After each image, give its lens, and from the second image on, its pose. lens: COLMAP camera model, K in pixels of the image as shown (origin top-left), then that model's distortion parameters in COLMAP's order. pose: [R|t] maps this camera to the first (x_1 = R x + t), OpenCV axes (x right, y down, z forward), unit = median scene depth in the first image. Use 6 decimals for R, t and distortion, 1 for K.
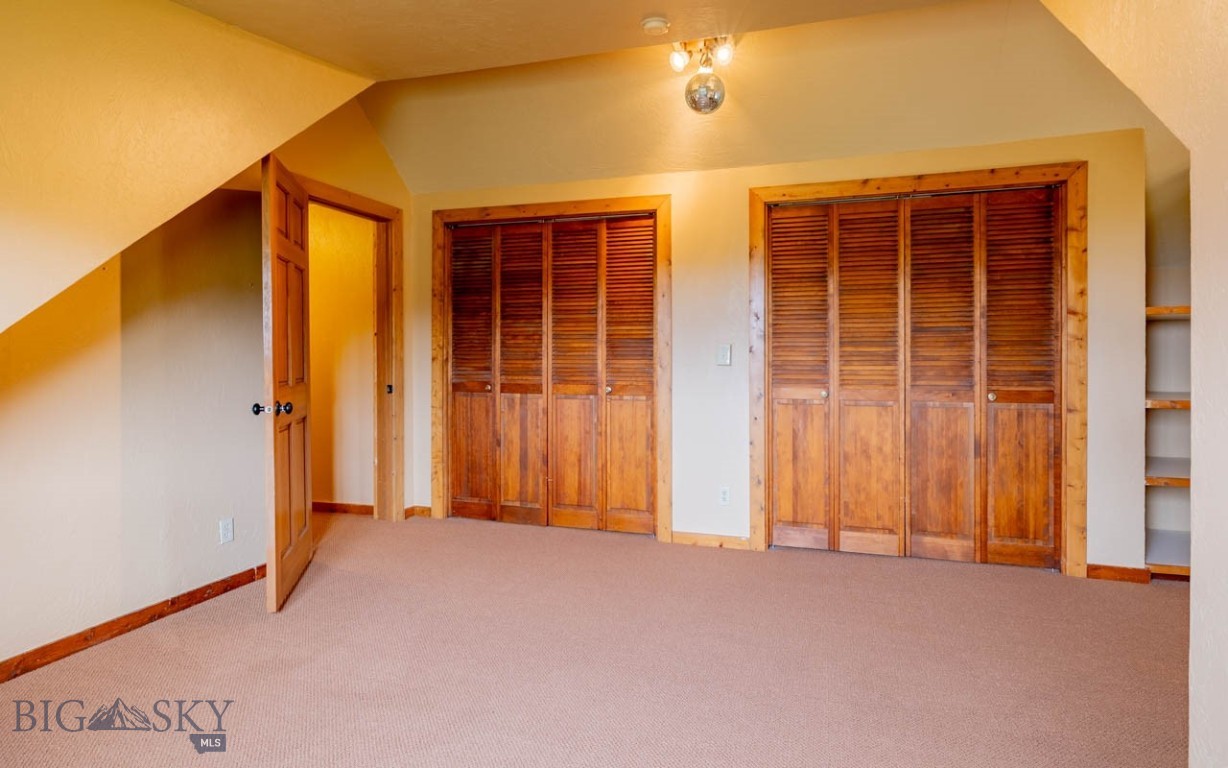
lens RADIAL K [[649.4, 0, 613.5], [0, 649.4, 349.4], [0, 0, 1]] dist [-0.005224, -0.000655]
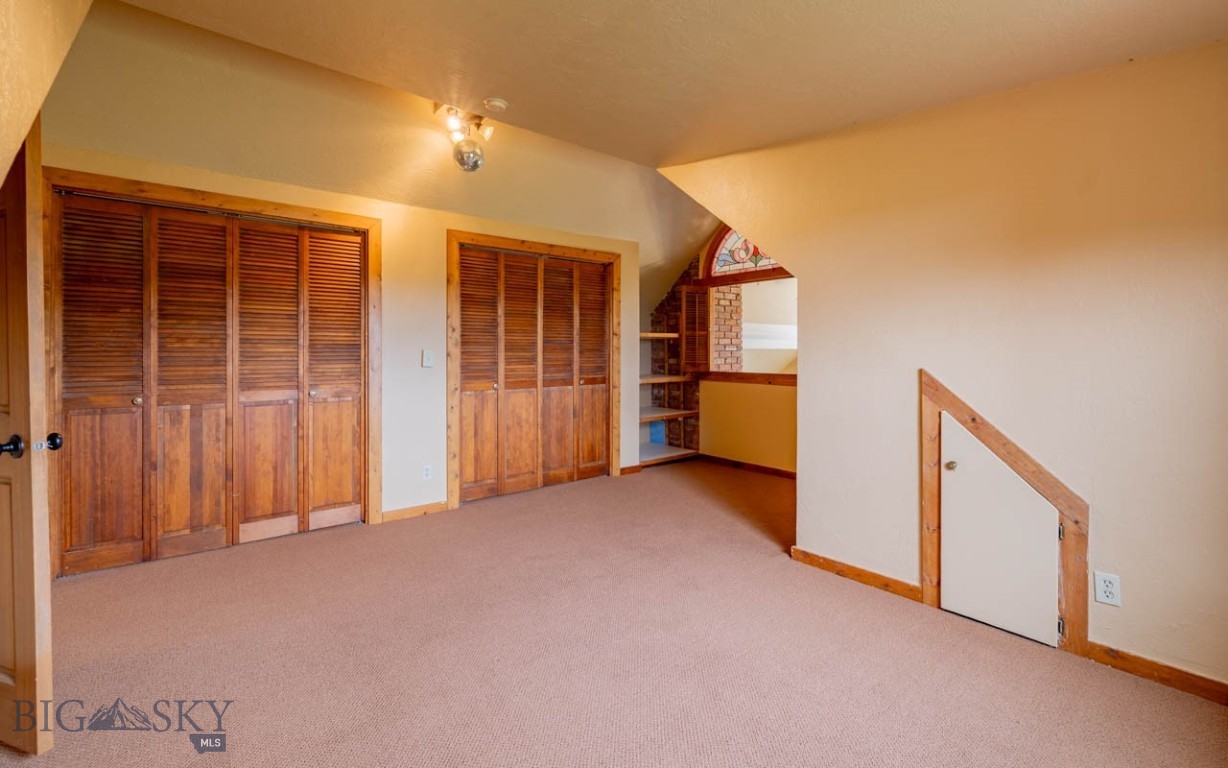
lens RADIAL K [[522.3, 0, 611.6], [0, 522.3, 354.3], [0, 0, 1]] dist [-0.003439, -0.000246]
pose [[0.551951, -0.000487, 0.833876, -0.468044], [0.001274, 0.999999, -0.000259, 0.000846], [-0.833876, 0.001205, 0.551951, 0.155463]]
